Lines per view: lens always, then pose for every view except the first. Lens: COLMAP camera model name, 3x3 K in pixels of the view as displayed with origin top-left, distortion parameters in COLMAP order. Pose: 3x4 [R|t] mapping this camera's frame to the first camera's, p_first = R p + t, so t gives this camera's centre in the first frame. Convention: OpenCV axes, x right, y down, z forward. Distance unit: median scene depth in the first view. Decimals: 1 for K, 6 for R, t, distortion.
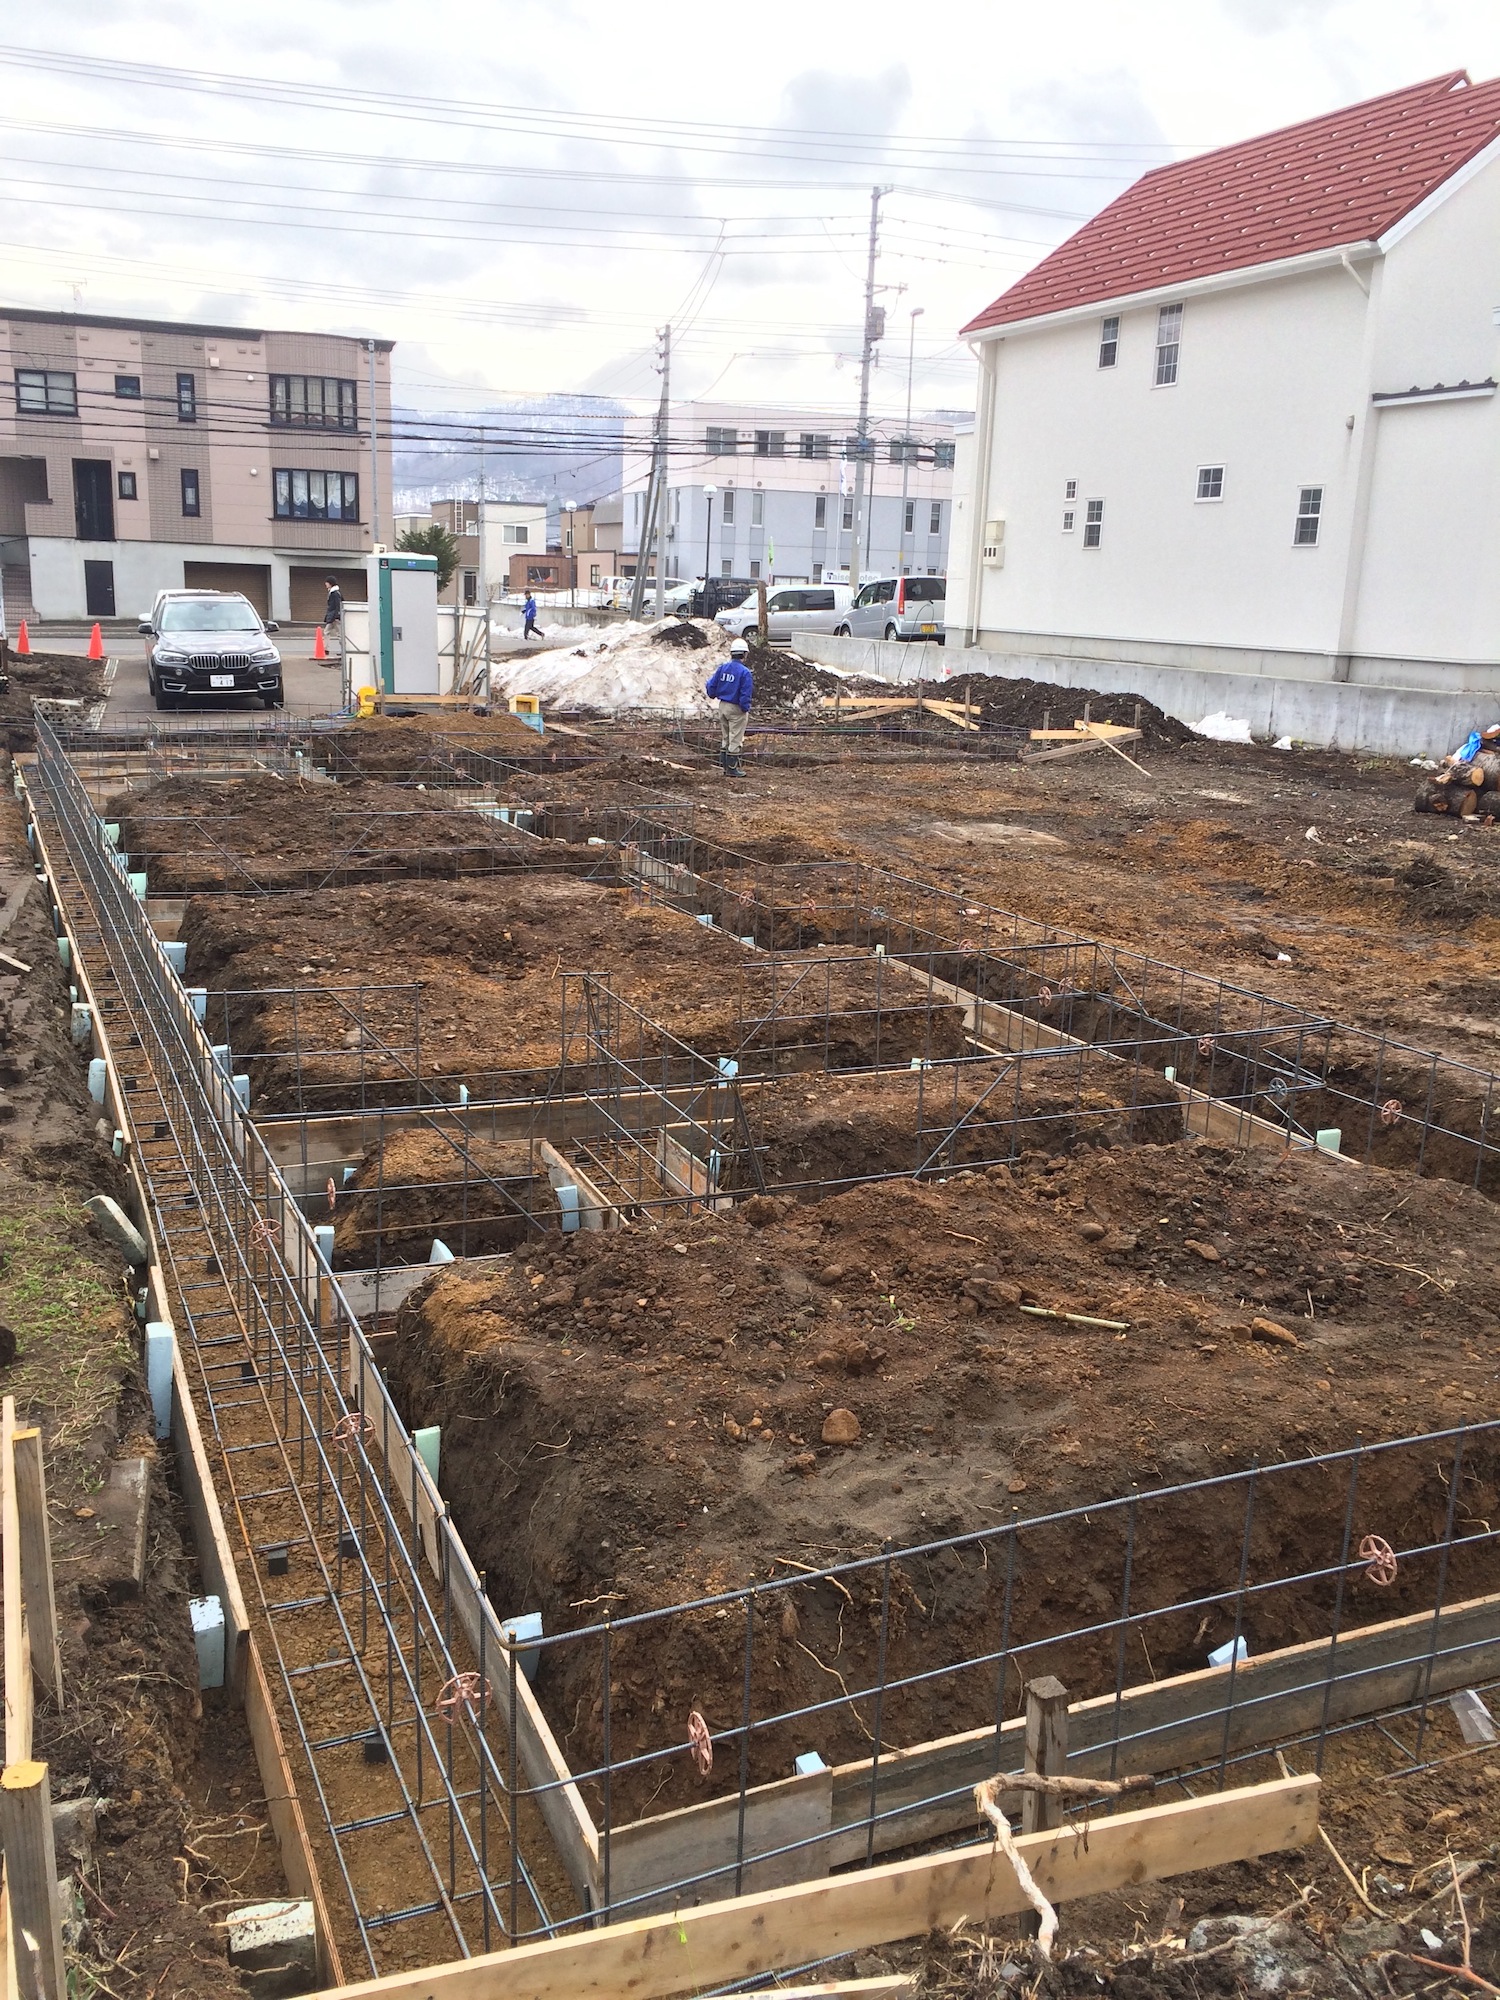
lens RADIAL K [[1729.7, 0, 750.0], [0, 1729.7, 1000.0], [0, 0, 1]] dist [0.000106, 0.005002]
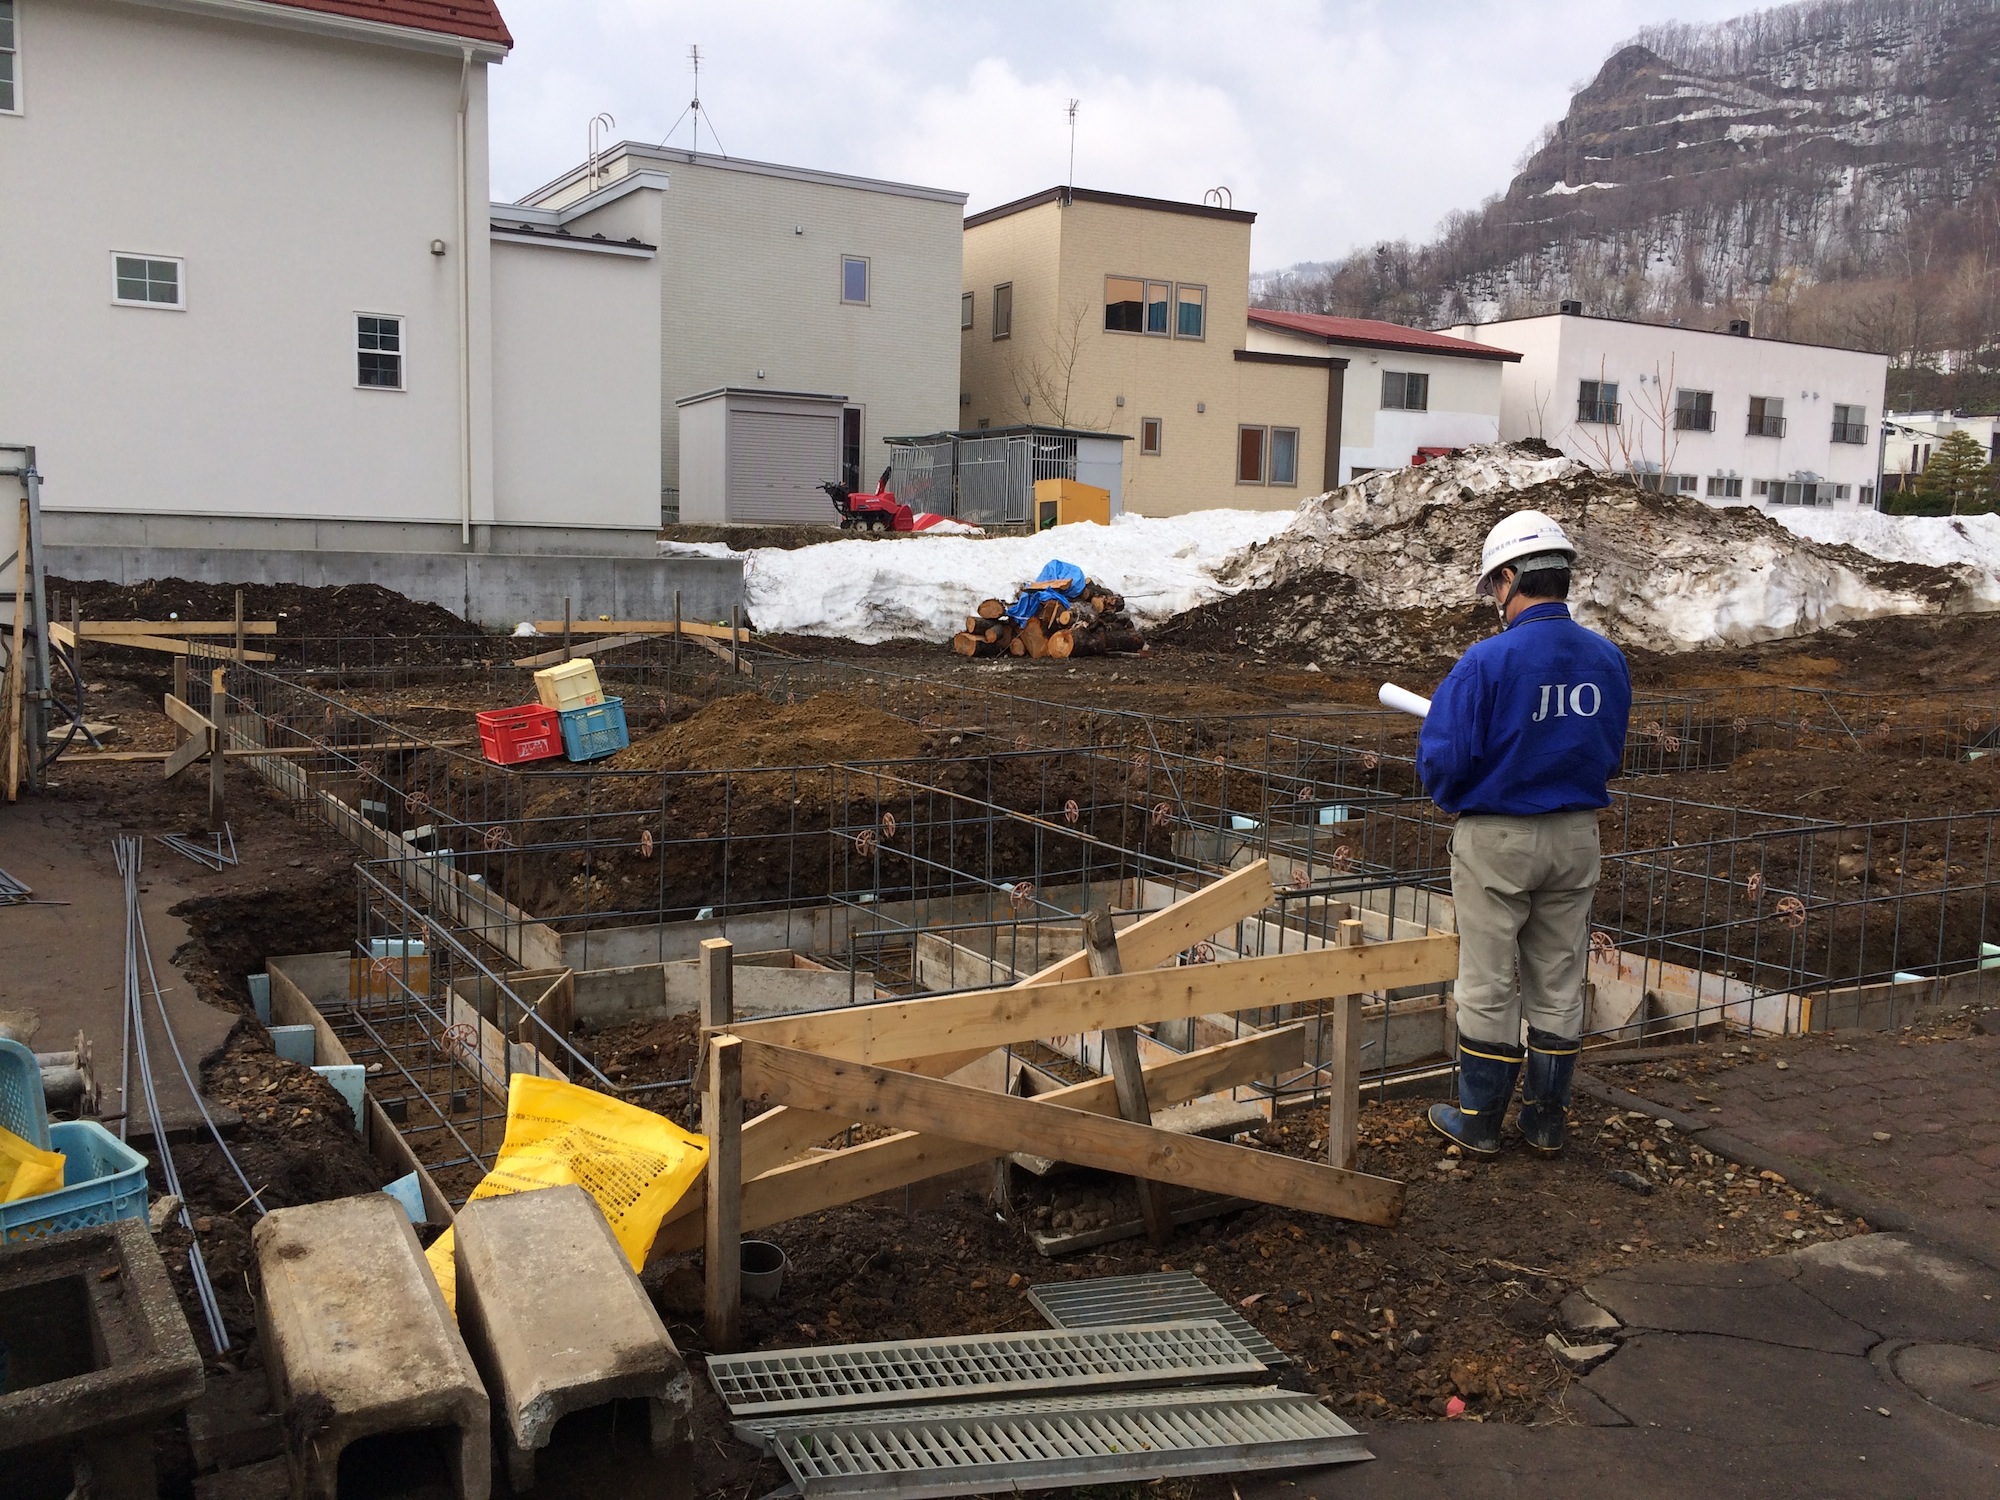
lens RADIAL K [[1698.9, 0, 984.0], [0, 1698.9, 791.3], [0, 0, 1]] dist [0.004114, -0.017163]
pose [[-0.131430, -0.176962, 0.975403, -0.510940], [0.197706, 0.959493, 0.200715, -0.187201], [-0.971411, 0.219222, -0.091120, 0.843437]]
